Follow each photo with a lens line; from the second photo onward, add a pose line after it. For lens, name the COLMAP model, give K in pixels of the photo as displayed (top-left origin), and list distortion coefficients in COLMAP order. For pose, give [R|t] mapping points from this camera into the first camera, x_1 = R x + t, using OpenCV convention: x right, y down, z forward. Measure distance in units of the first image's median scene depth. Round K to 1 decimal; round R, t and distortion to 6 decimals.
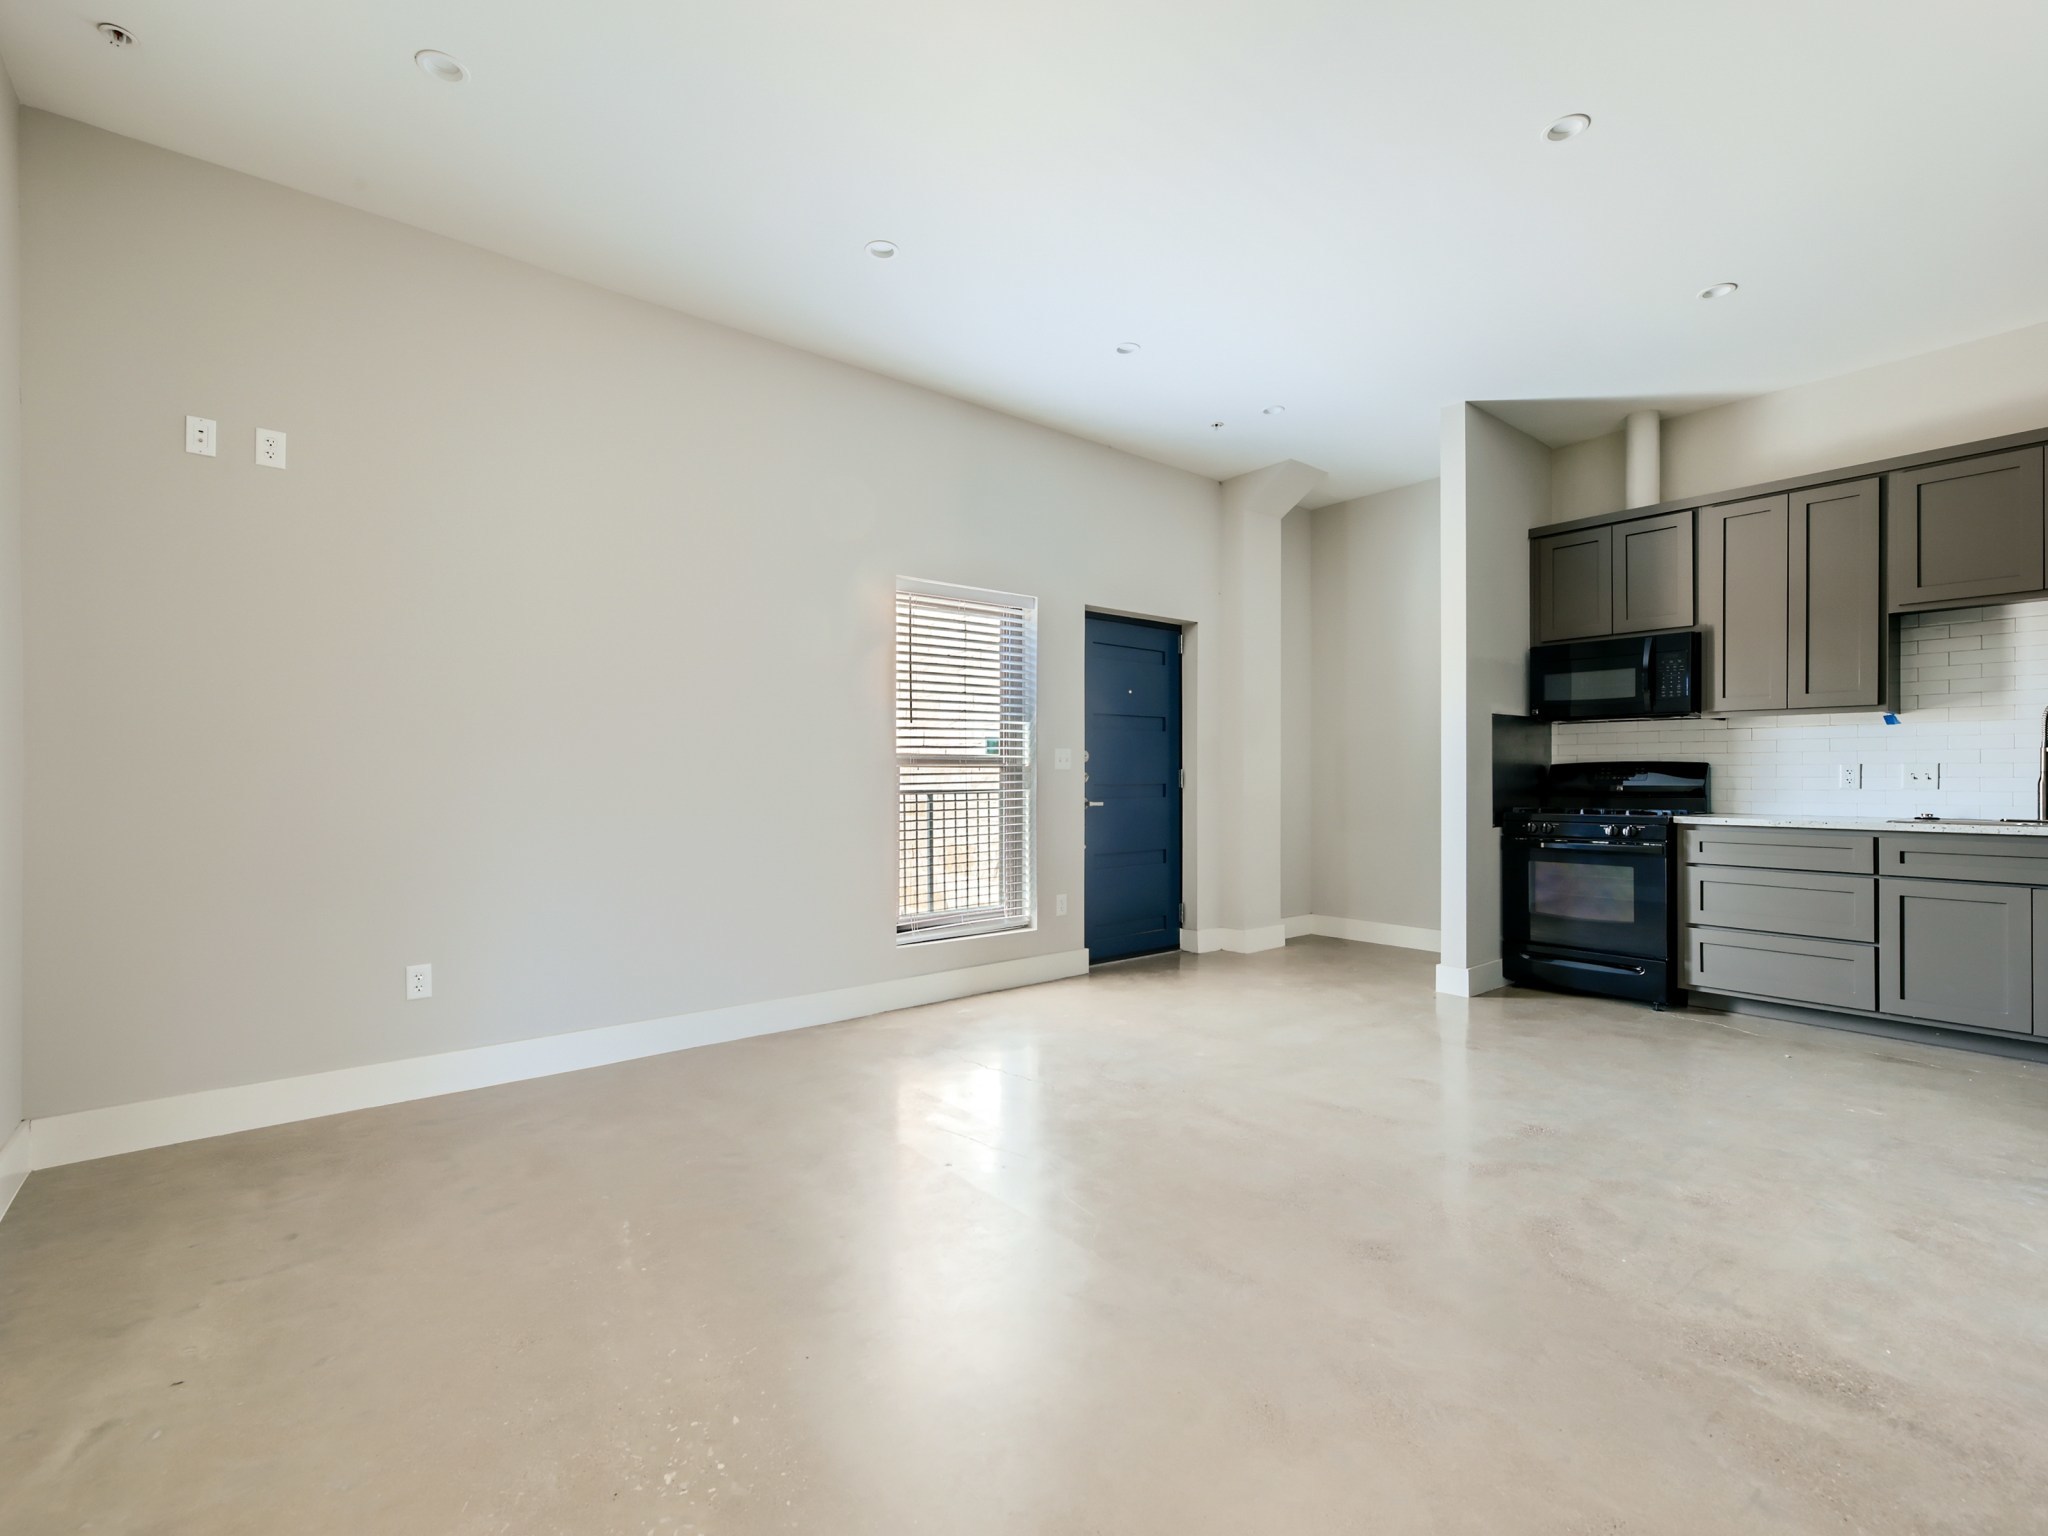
lens RADIAL K [[934.8, 0, 1019.5], [0, 934.8, 772.0], [0, 0, 1]] dist [0.004256, -0.000556]
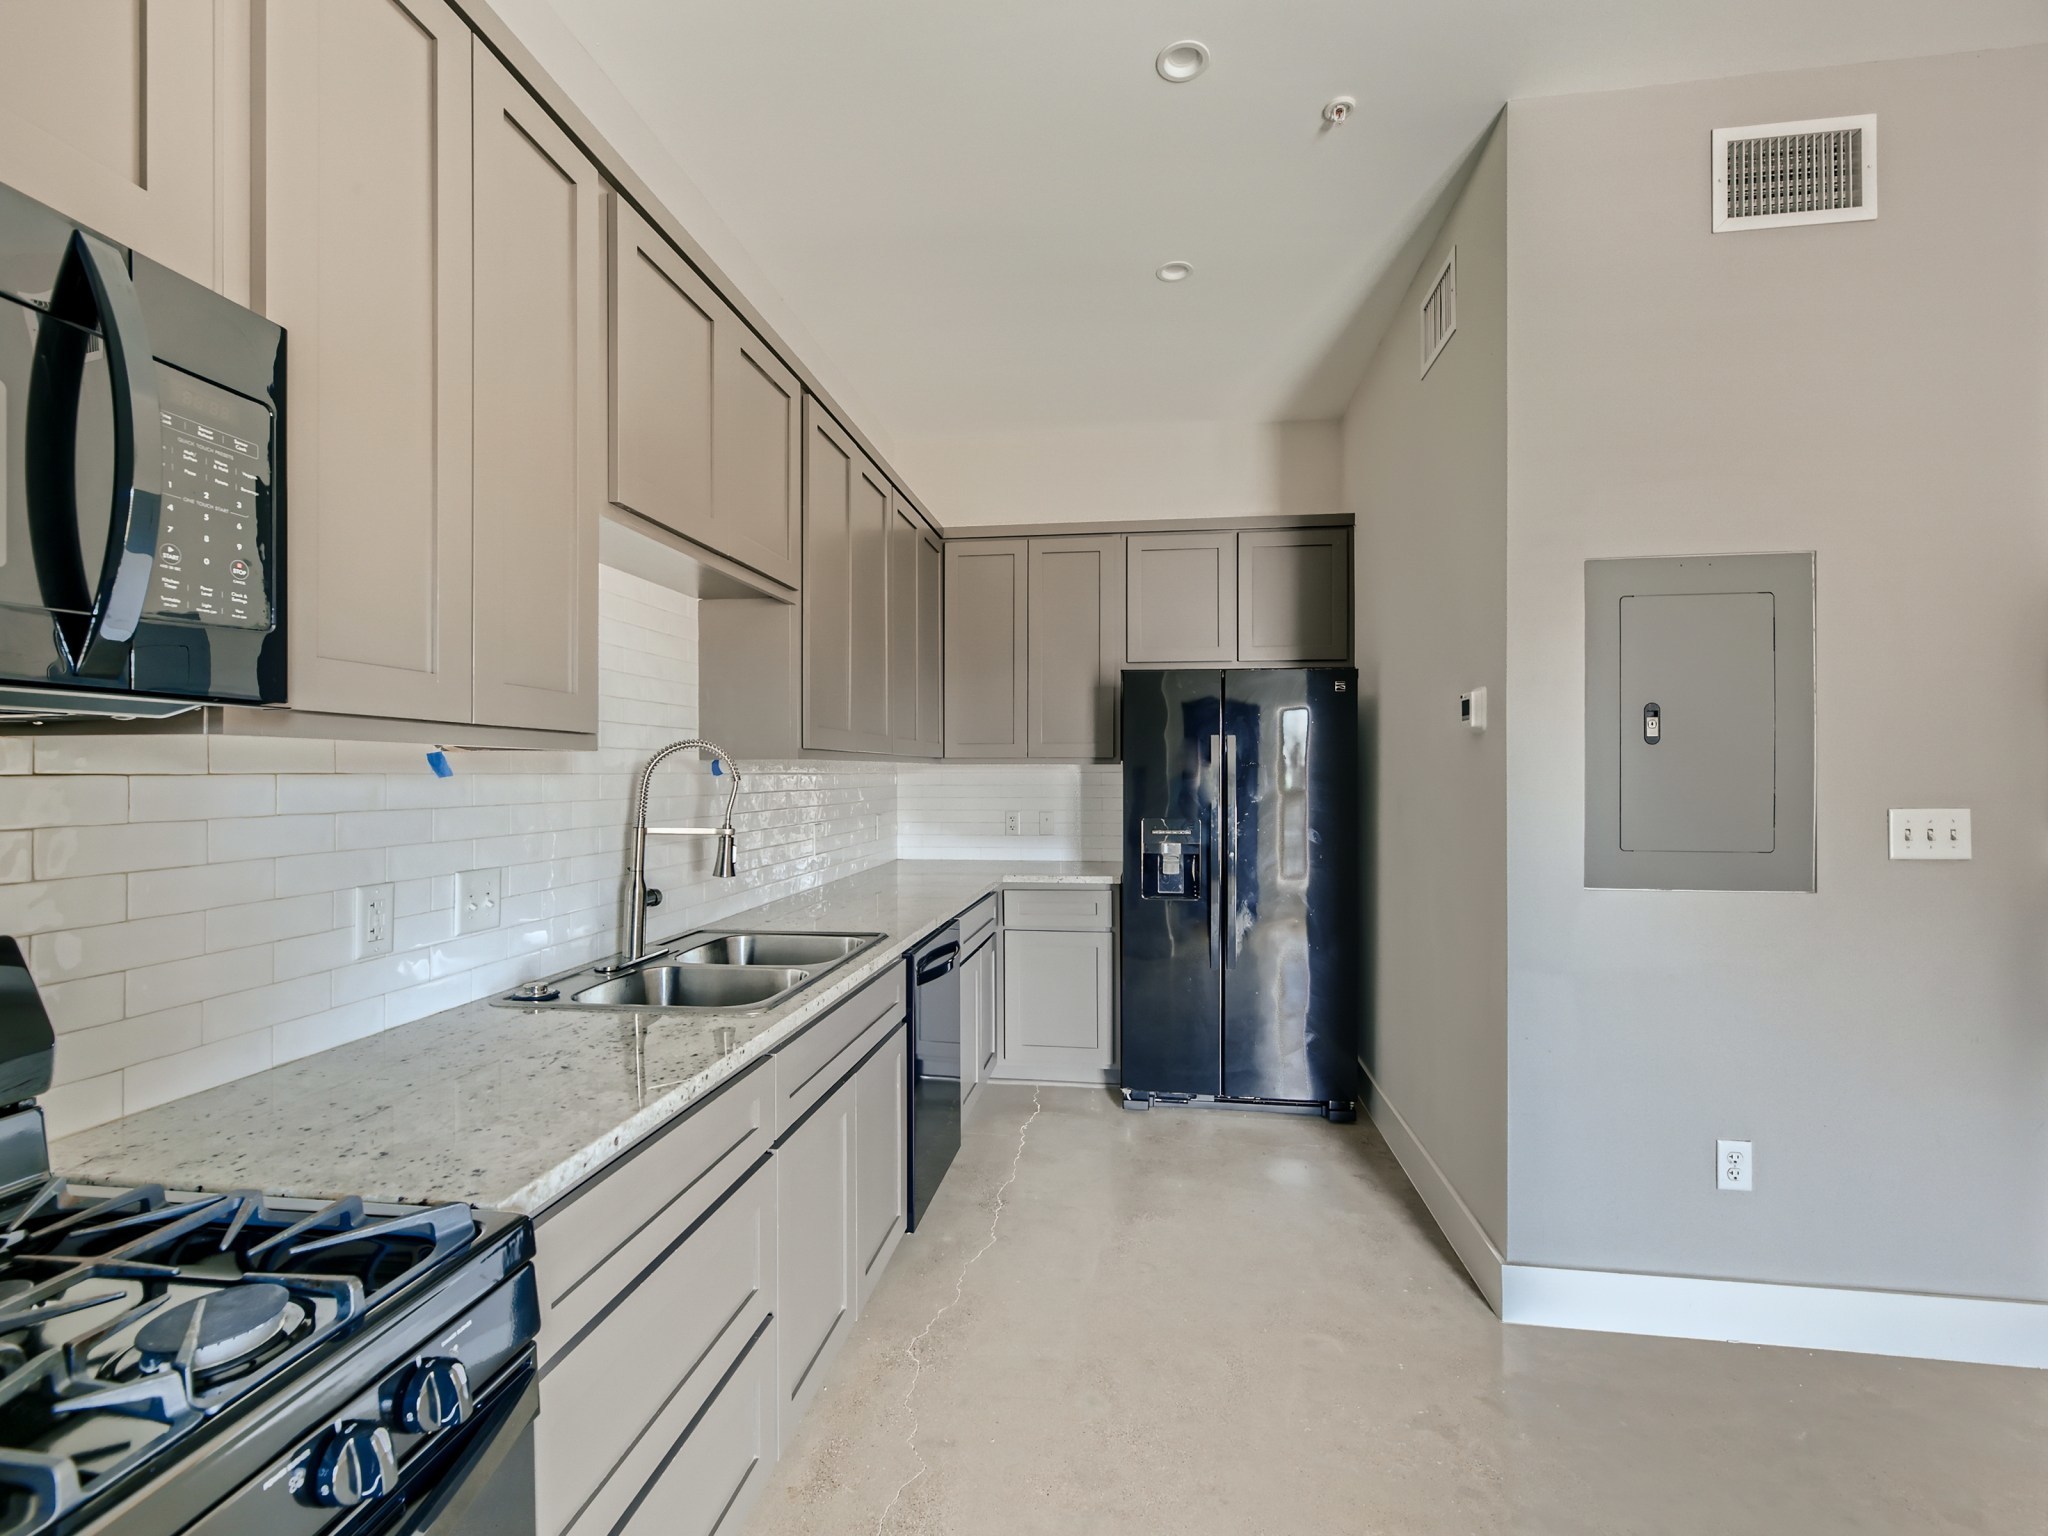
lens RADIAL K [[934.8, 0, 1019.5], [0, 934.8, 772.0], [0, 0, 1]] dist [0.004256, -0.000556]
pose [[-0.678662, 0.002651, 0.734446, 0.439990], [-0.000595, 0.999991, -0.004159, -0.047268], [-0.734450, -0.003259, -0.678655, 1.007360]]
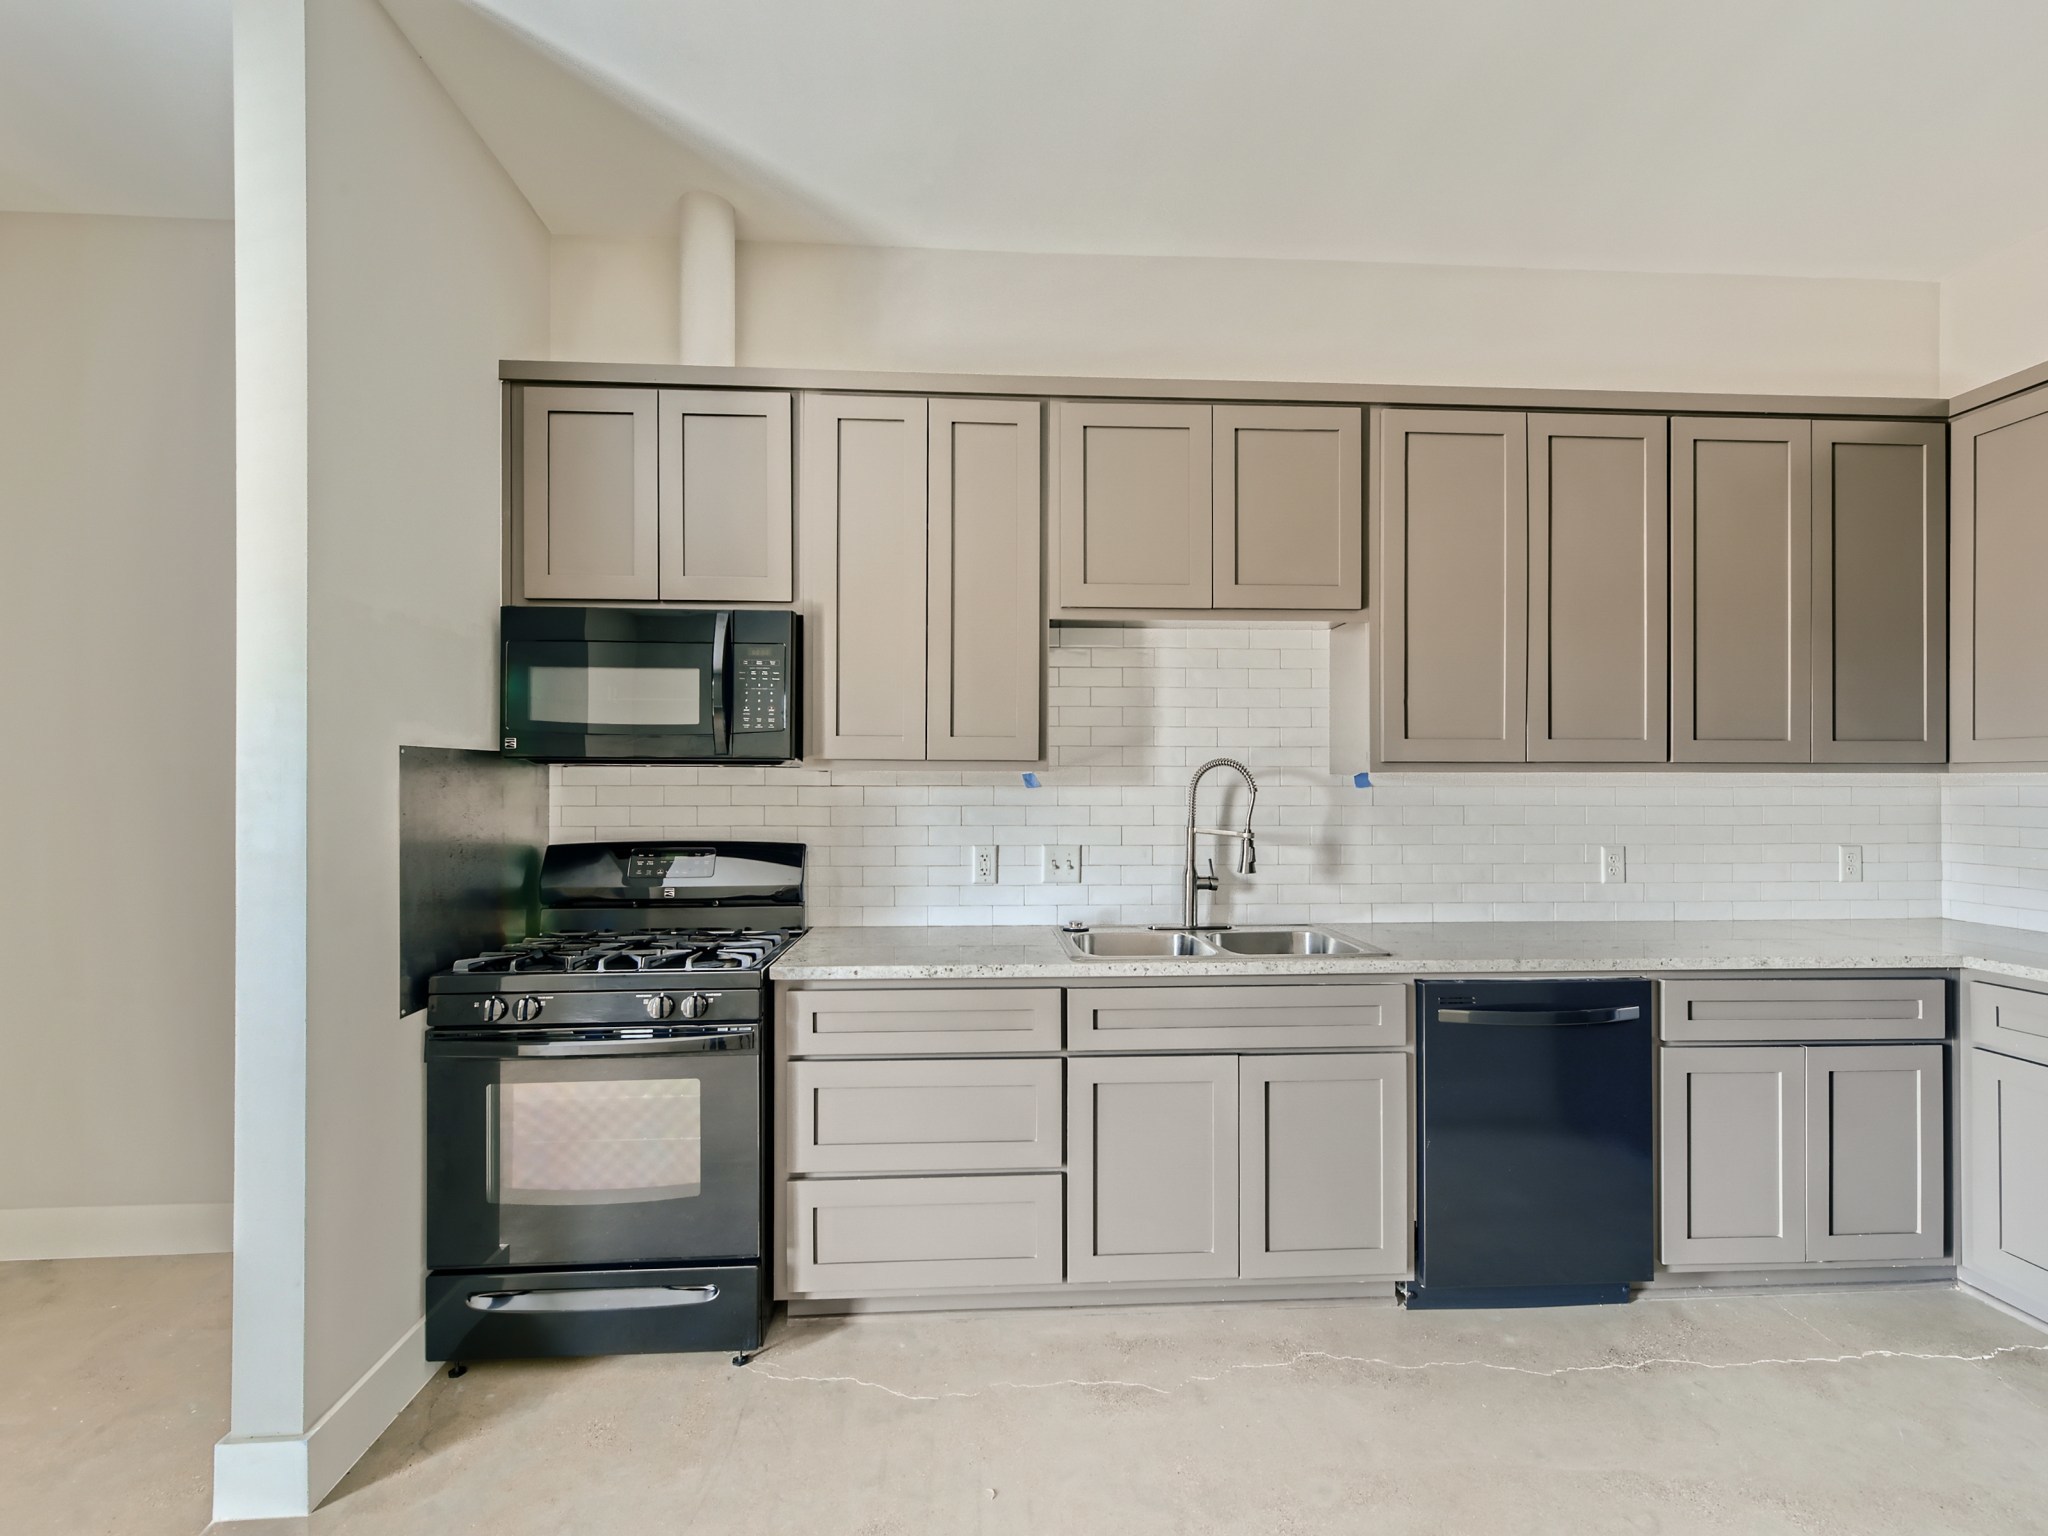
lens RADIAL K [[956.8, 0, 1028.4], [0, 956.8, 778.7], [0, 0, 1]] dist [0.000113, -0.000184]
pose [[0.579878, 0.004937, 0.814688, 0.340617], [-0.005009, 0.999984, -0.002494, -0.051137], [-0.814688, -0.002635, 0.579894, 0.558150]]
